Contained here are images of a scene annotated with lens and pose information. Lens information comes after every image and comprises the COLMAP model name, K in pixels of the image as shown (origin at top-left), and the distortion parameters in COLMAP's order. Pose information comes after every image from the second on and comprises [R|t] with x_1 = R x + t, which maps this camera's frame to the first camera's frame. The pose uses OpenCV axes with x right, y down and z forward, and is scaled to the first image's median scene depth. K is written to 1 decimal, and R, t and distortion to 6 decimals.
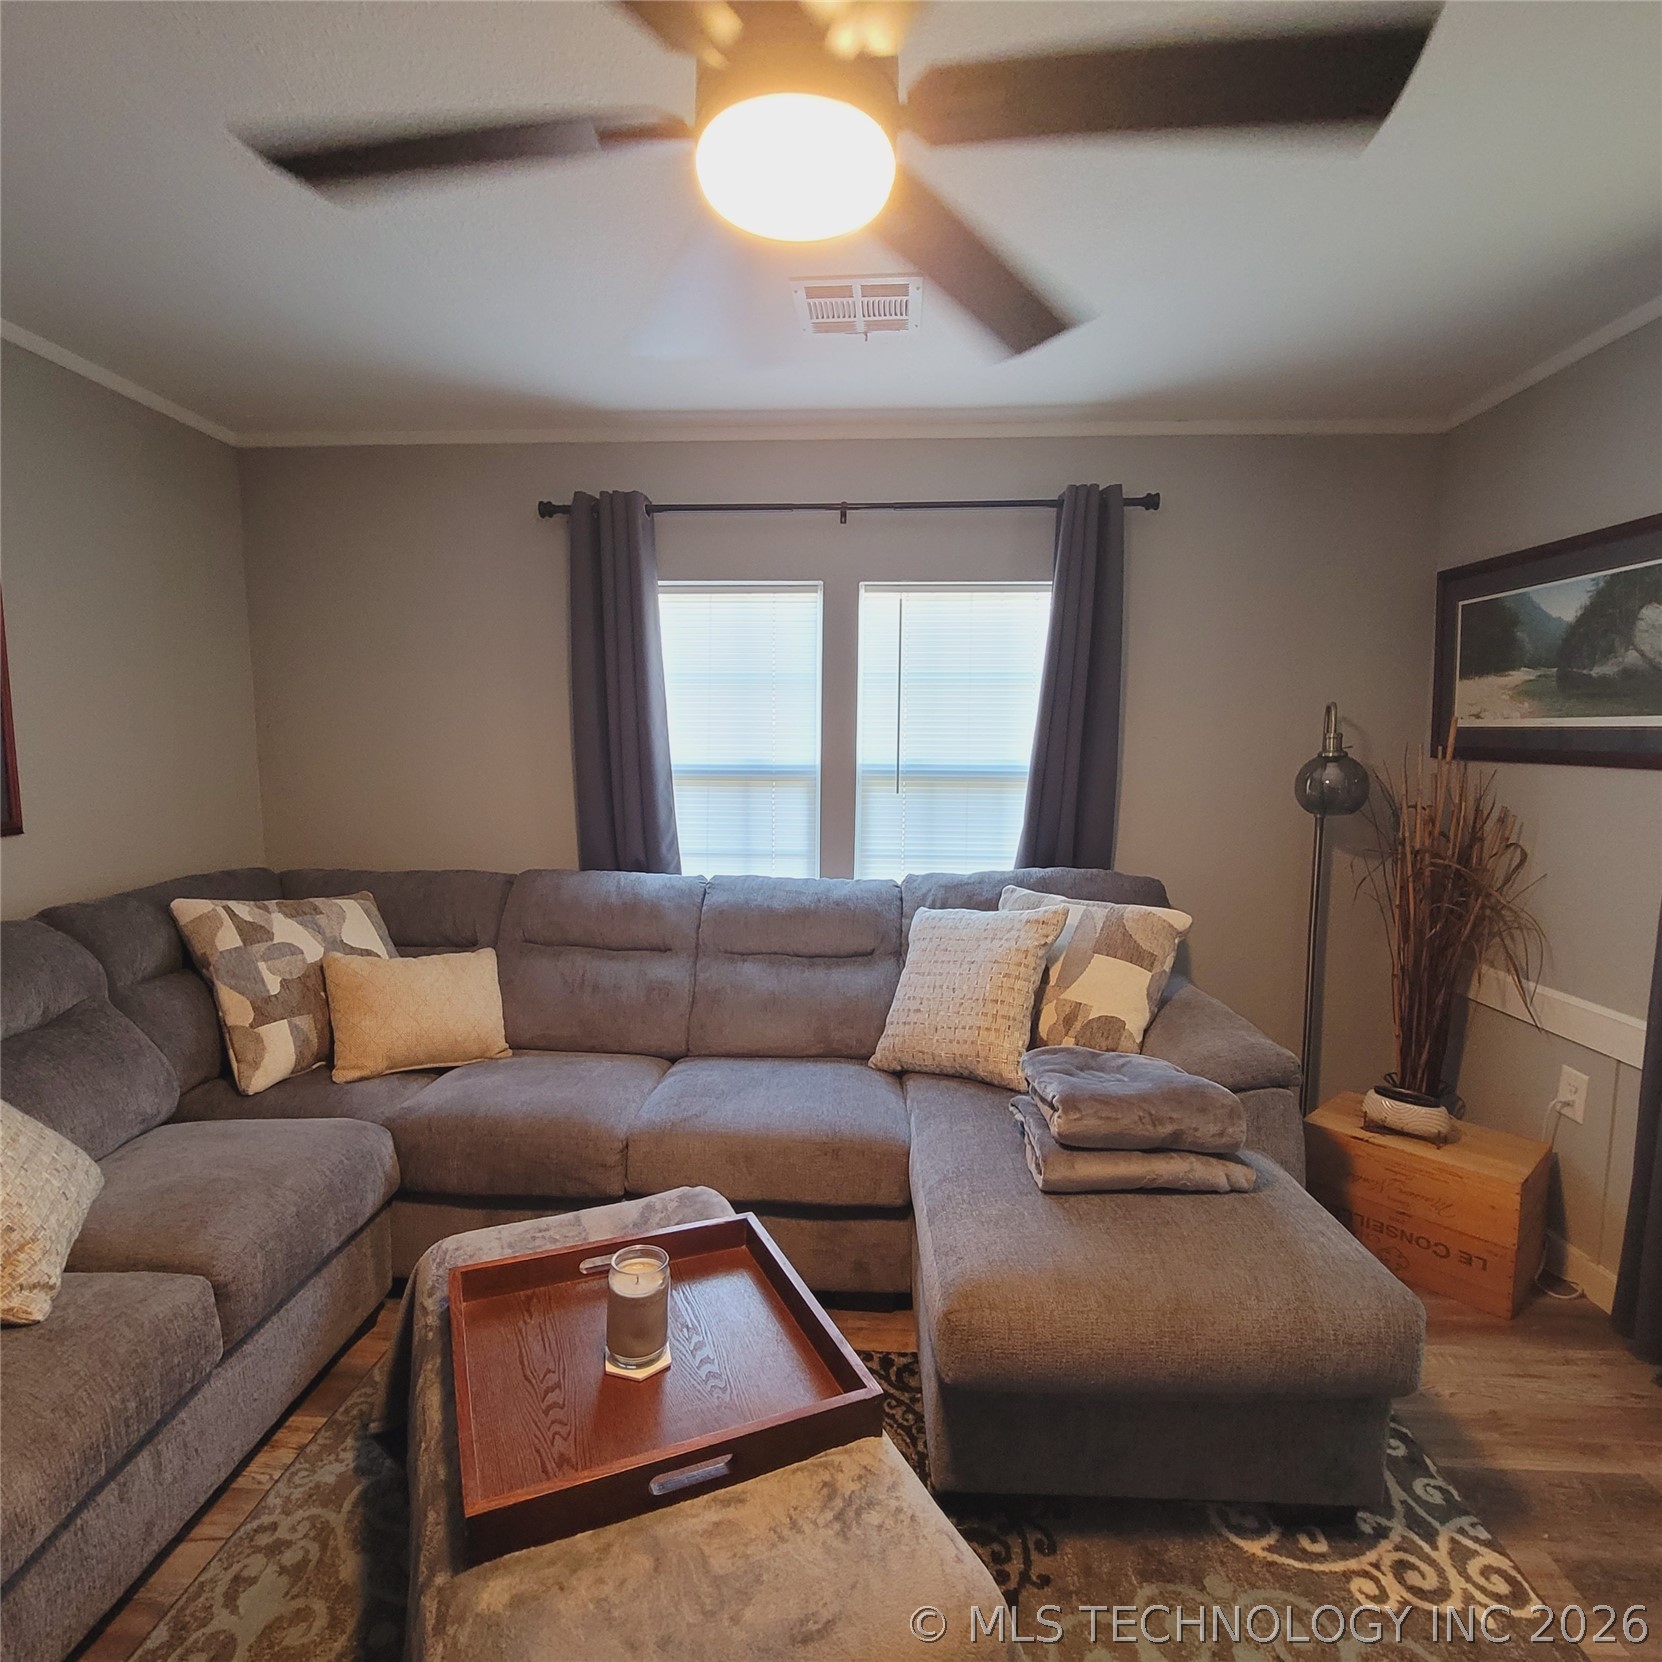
lens RADIAL K [[902.5, 0, 824.5], [0, 902.5, 834.8], [0, 0, 1]] dist [-0.006356, 0.000939]
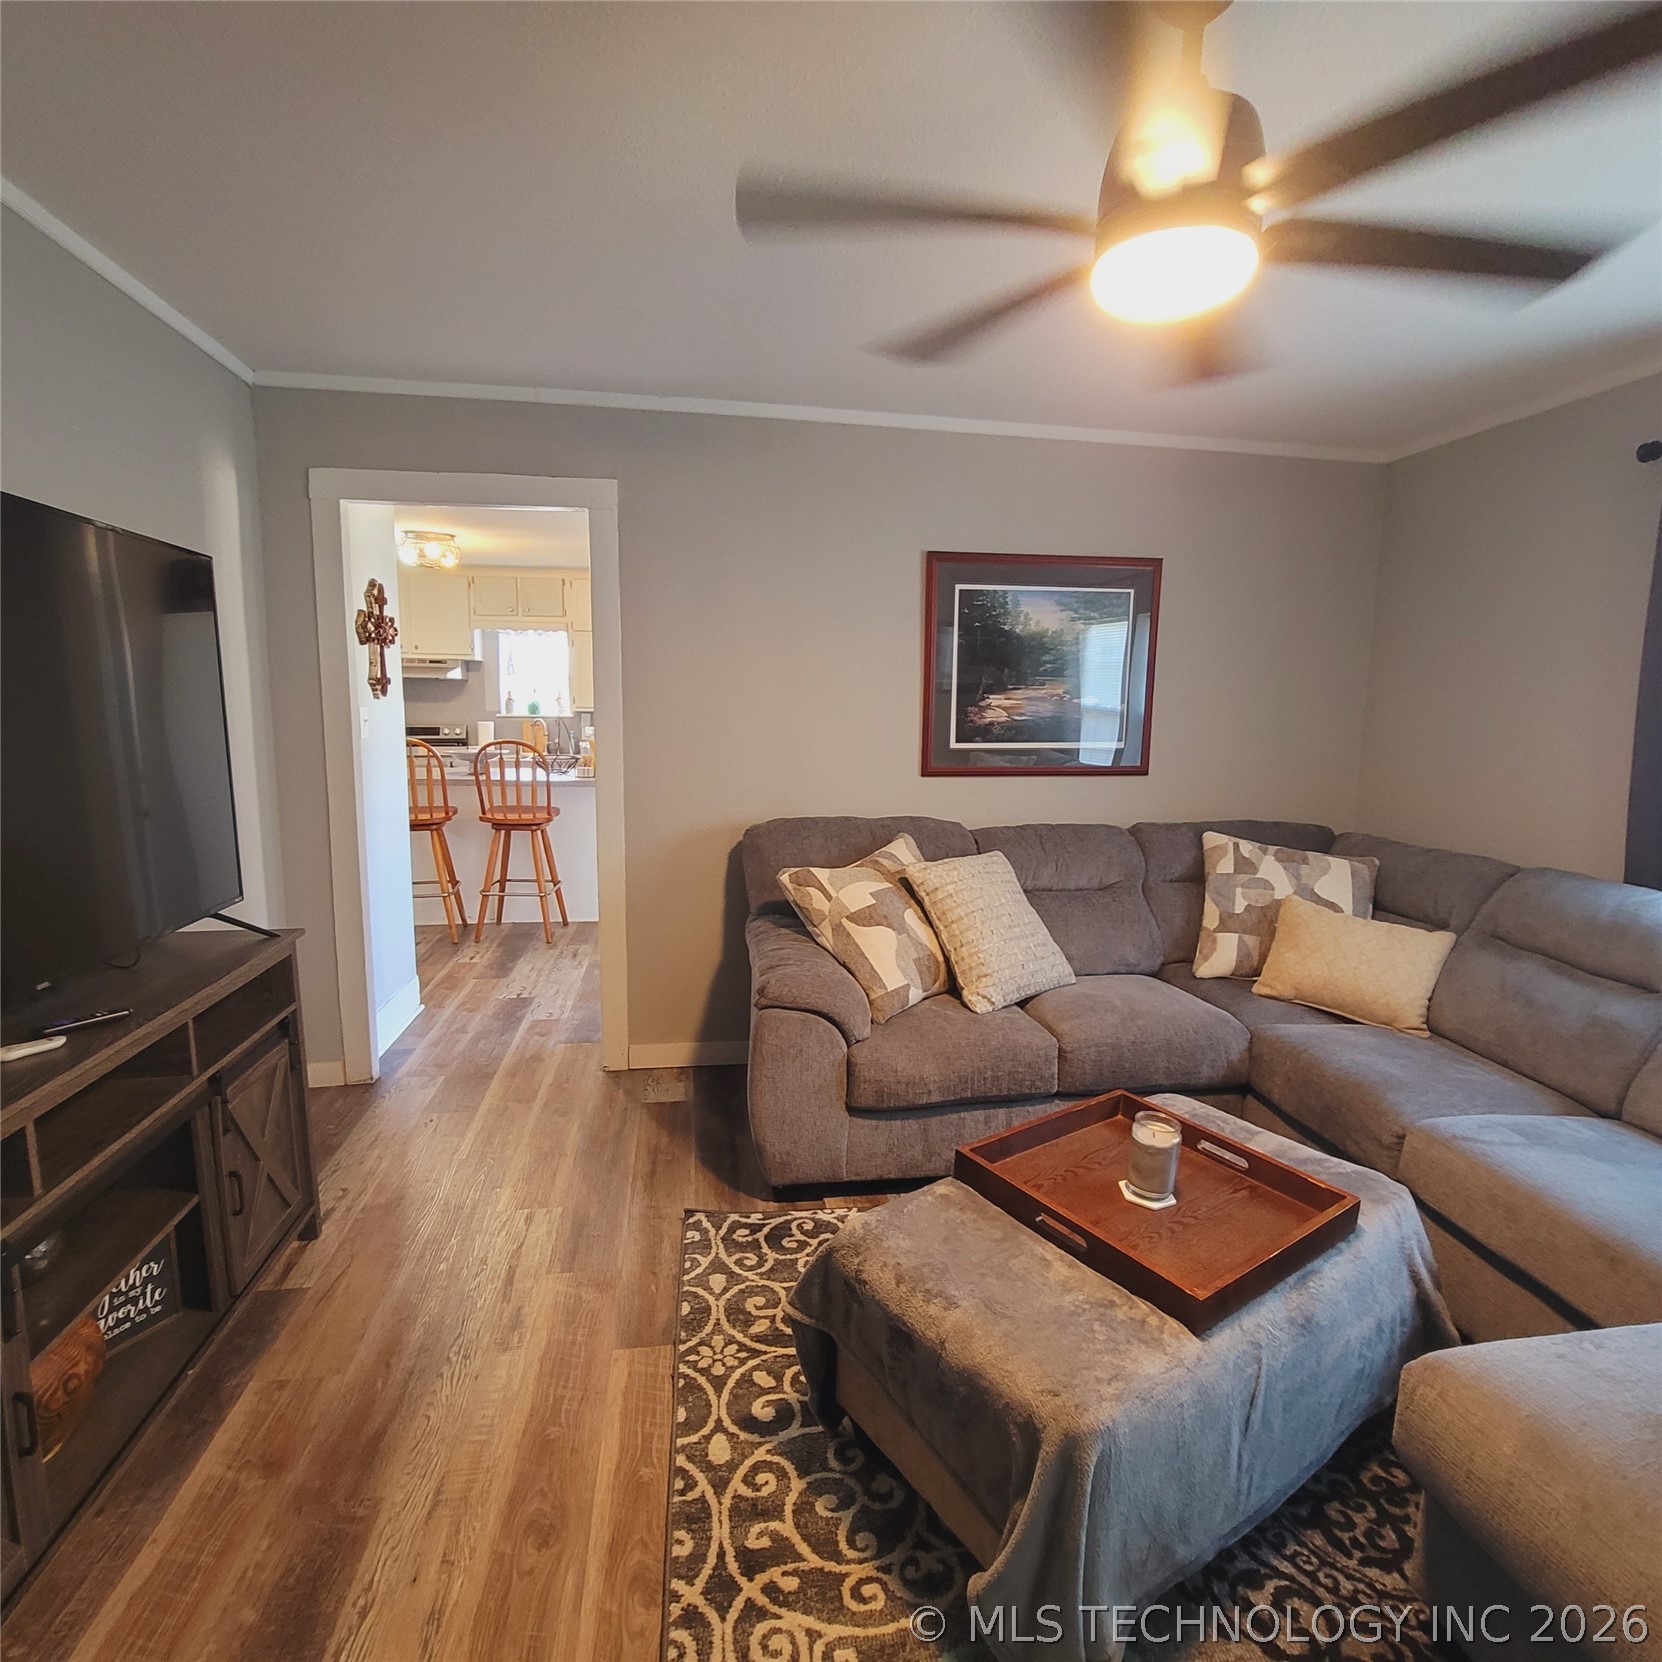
lens RADIAL K [[902.5, 0, 824.5], [0, 902.5, 834.8], [0, 0, 1]] dist [-0.006356, 0.000939]
pose [[0.198005, 0.138460, -0.970372, 0.515706], [-0.123084, 0.985649, 0.115525, -0.011278], [0.972442, 0.096563, 0.212206, 0.133396]]
